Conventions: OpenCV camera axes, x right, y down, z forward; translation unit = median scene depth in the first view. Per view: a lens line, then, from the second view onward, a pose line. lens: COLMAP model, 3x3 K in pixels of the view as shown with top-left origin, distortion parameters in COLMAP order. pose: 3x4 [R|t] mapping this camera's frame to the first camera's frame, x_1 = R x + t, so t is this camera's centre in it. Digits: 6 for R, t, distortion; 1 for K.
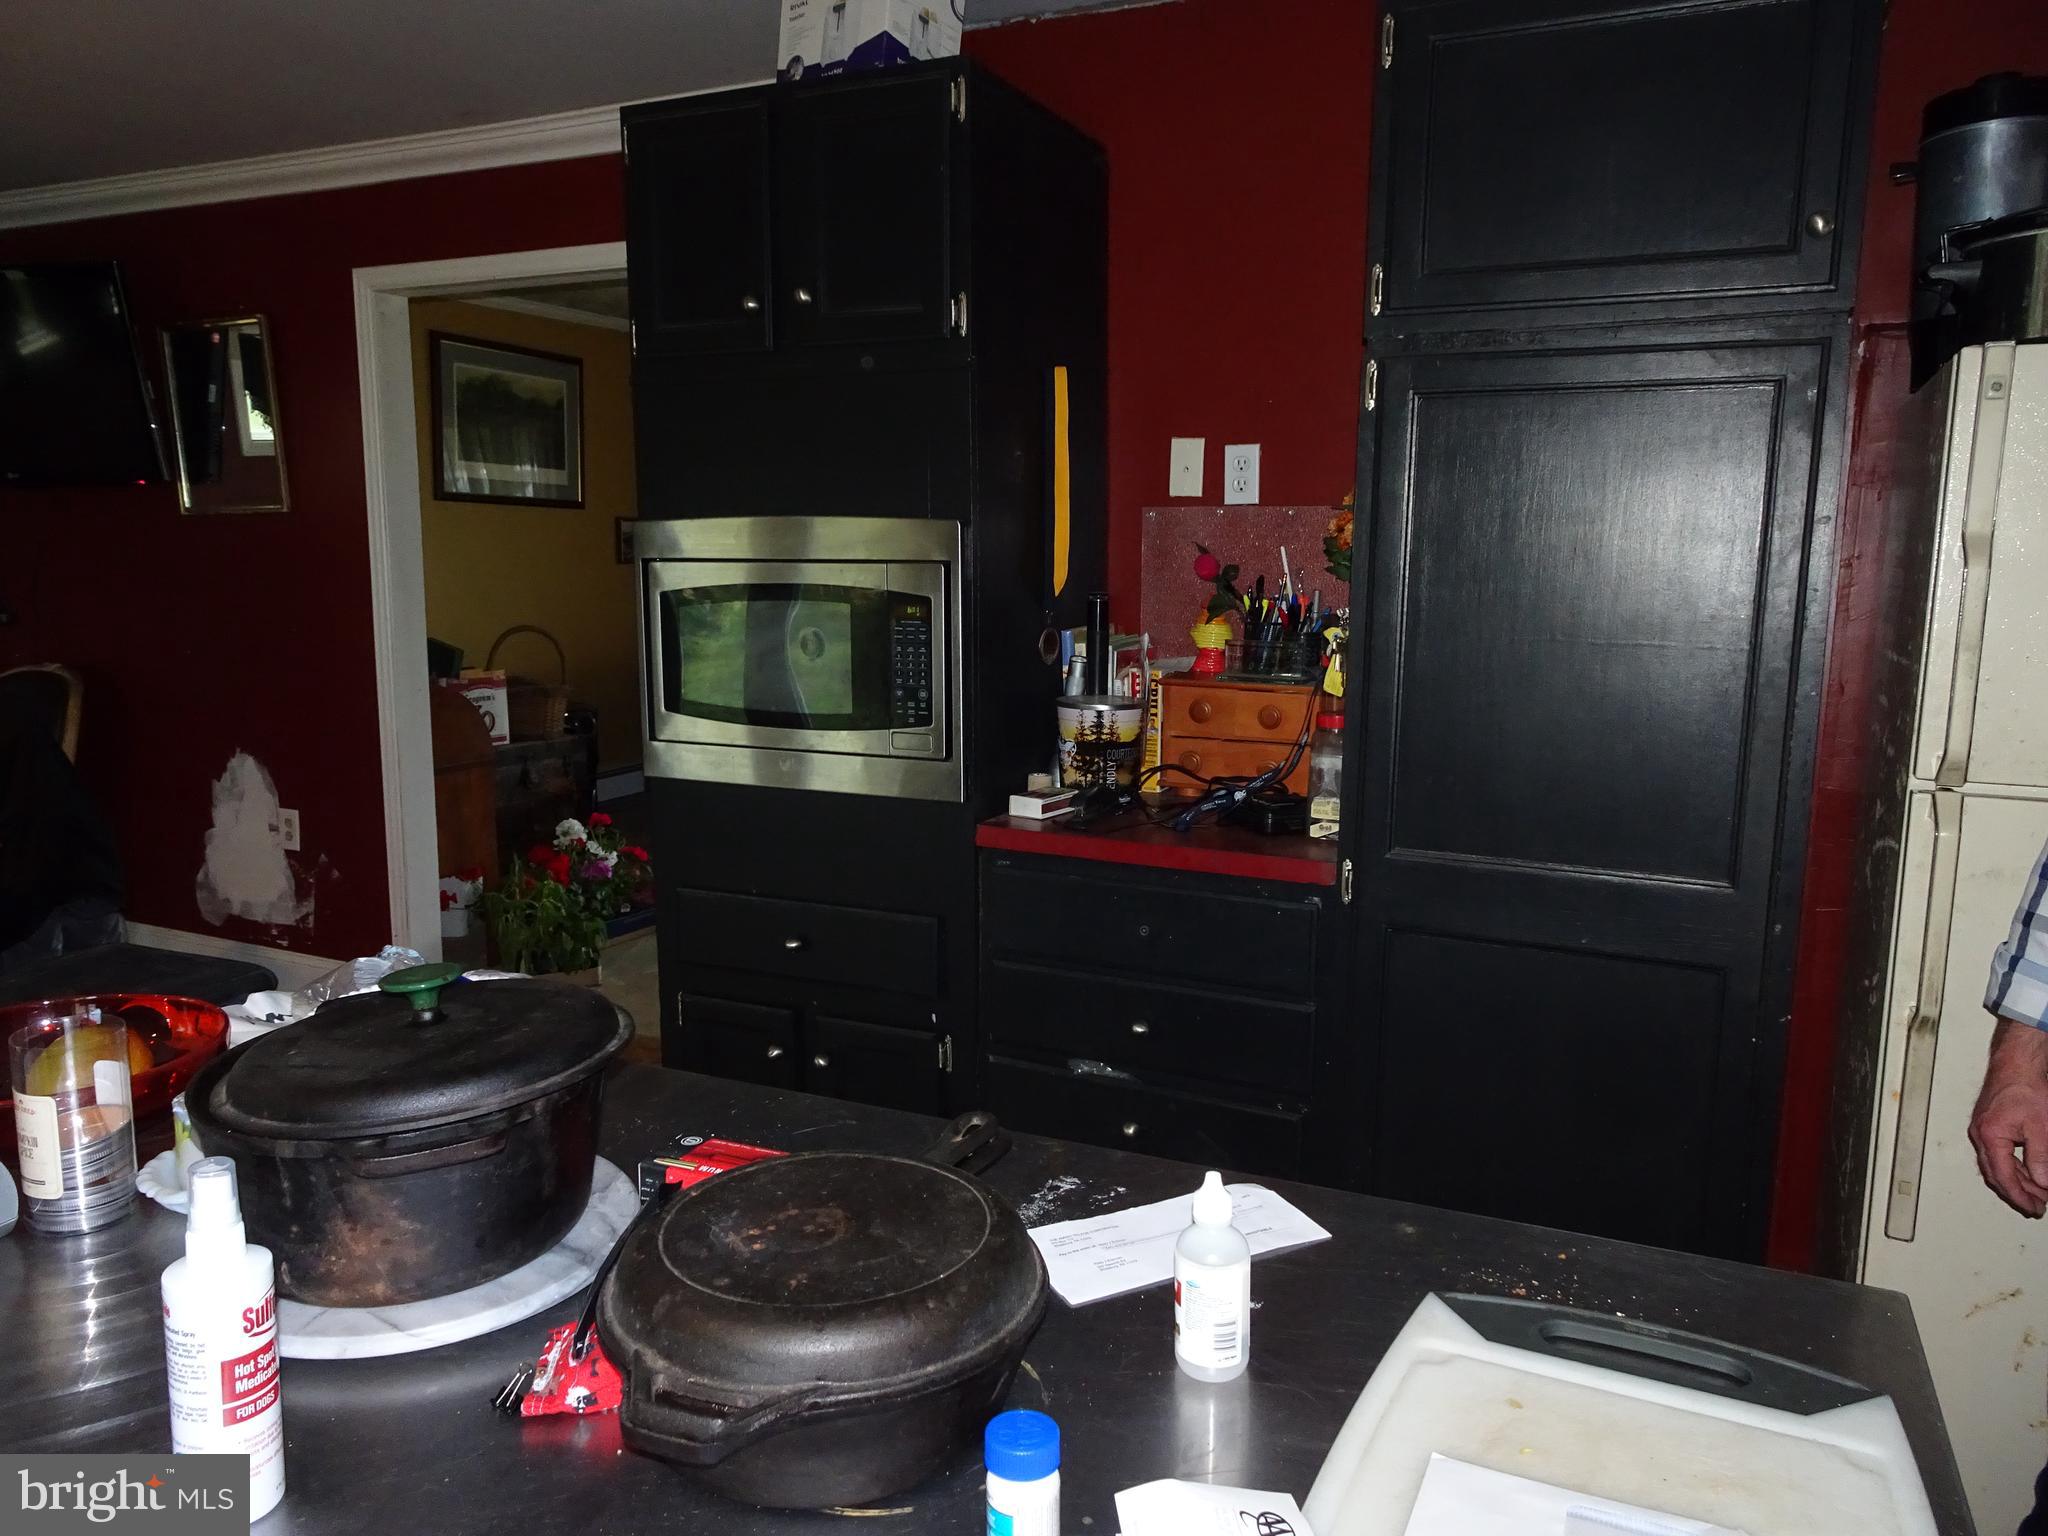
lens RADIAL K [[1450.9, 0, 1034.5], [0, 1450.9, 768.1], [0, 0, 1]] dist [0.021636, -0.013039]
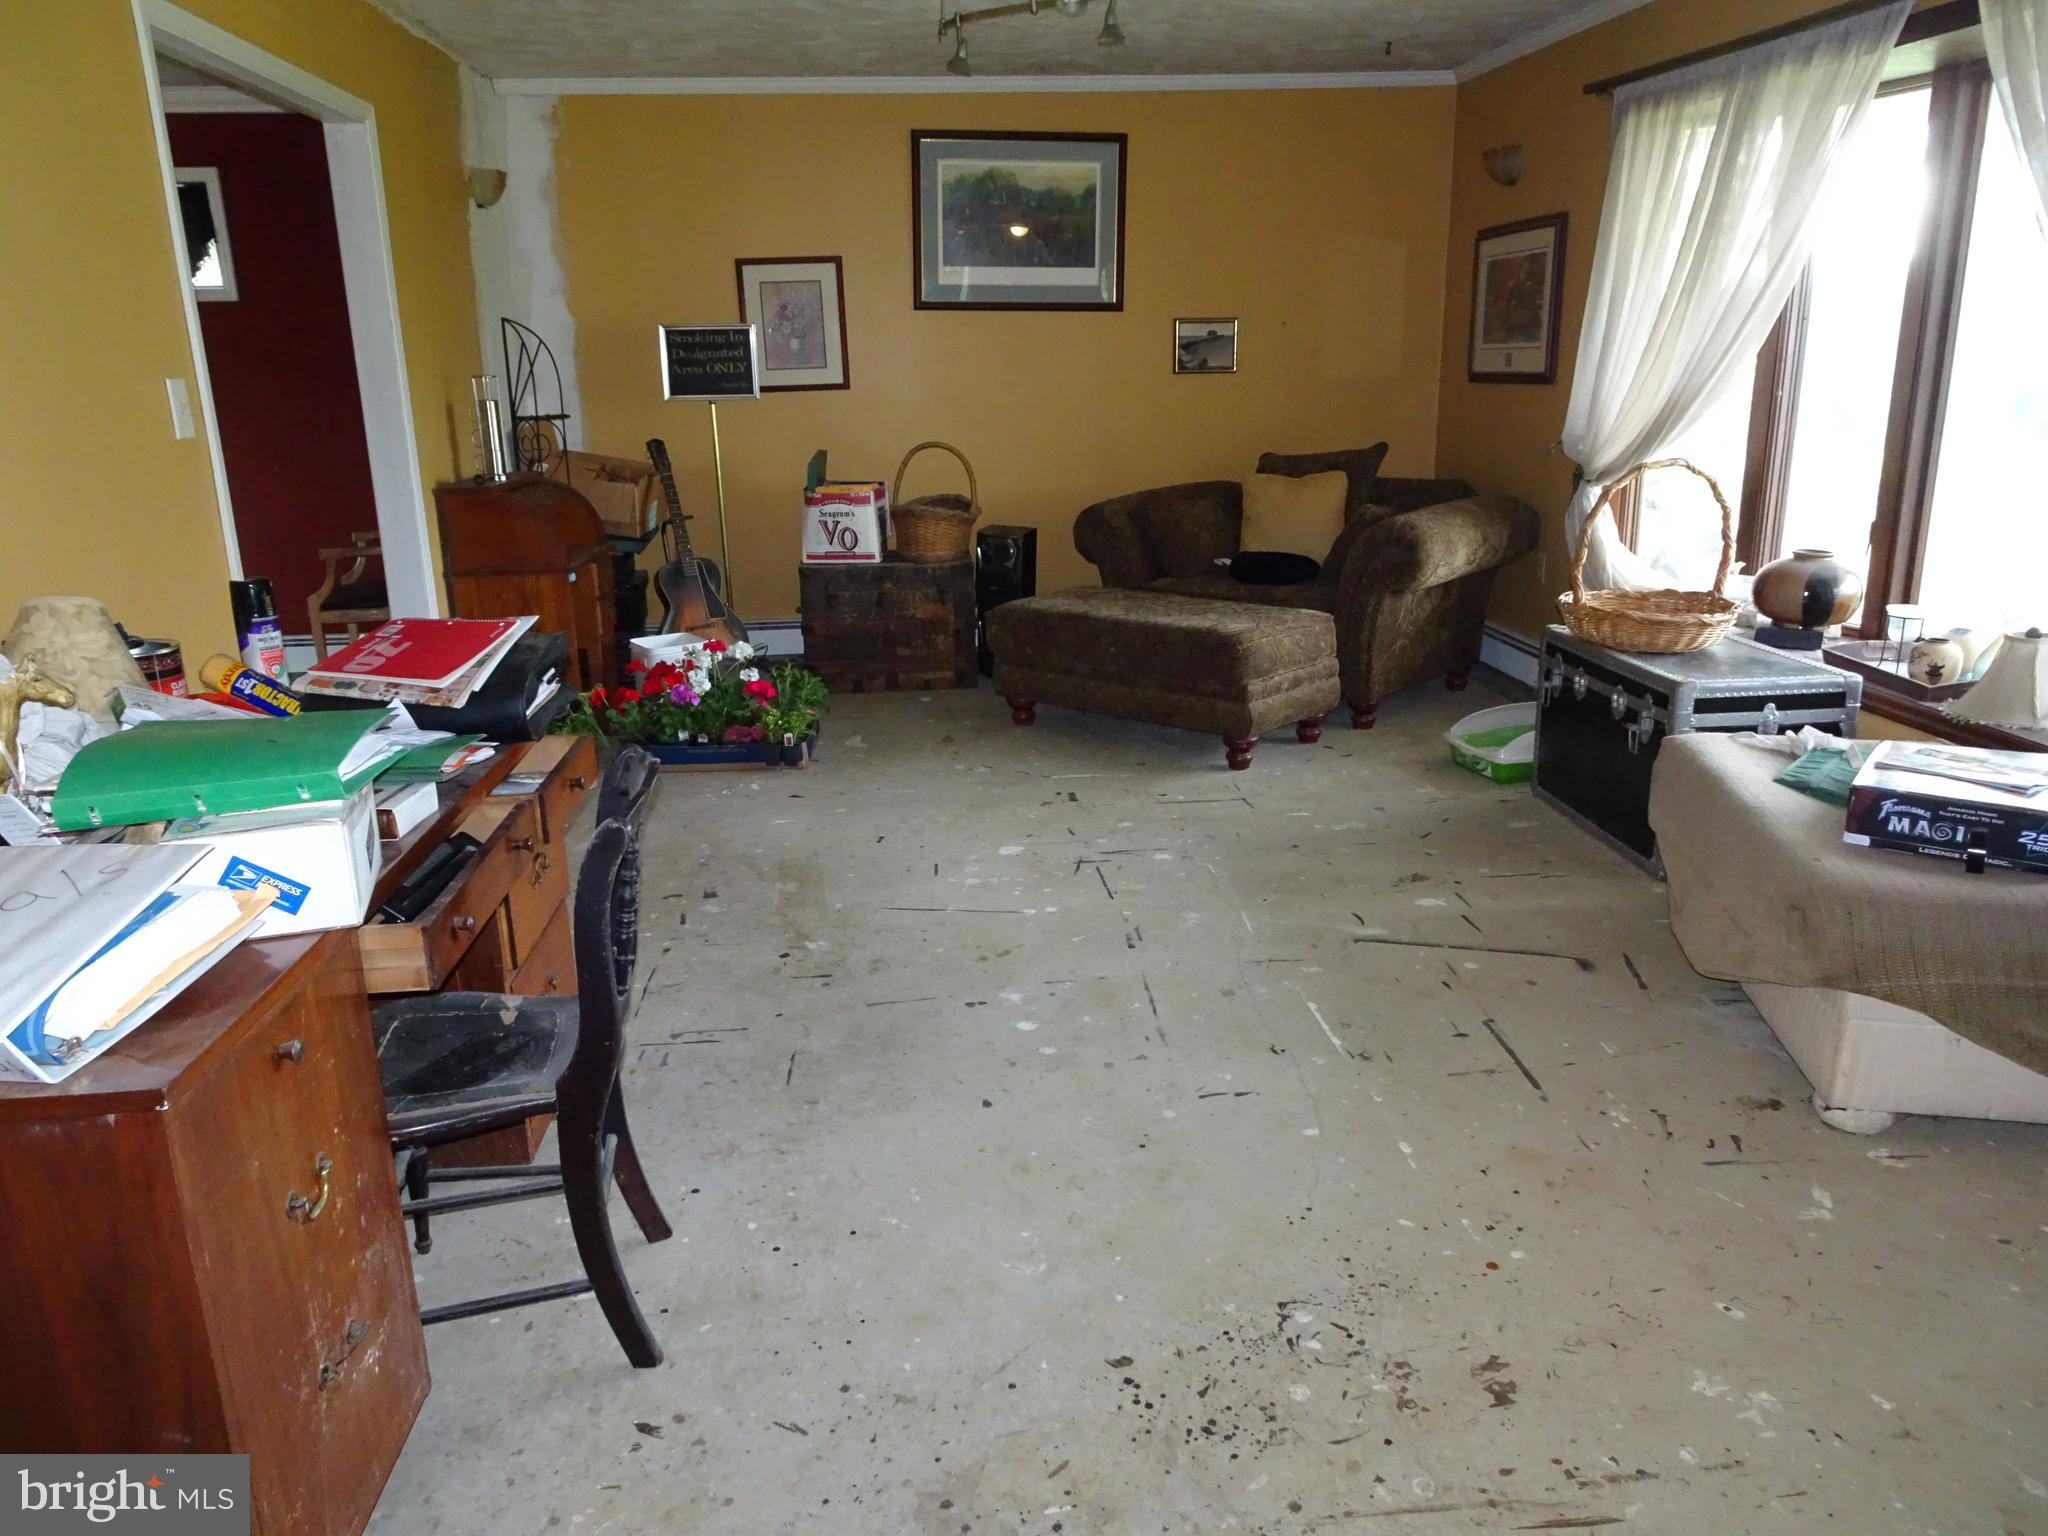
lens RADIAL K [[1450.9, 0, 1030.5], [0, 1450.9, 759.6], [0, 0, 1]] dist [0.021636, -0.013039]
pose [[0.515188, 0.212956, -0.830200, 0.455600], [-0.110922, 0.977061, 0.181794, -0.064587], [0.849869, -0.001571, 0.526991, 0.477054]]
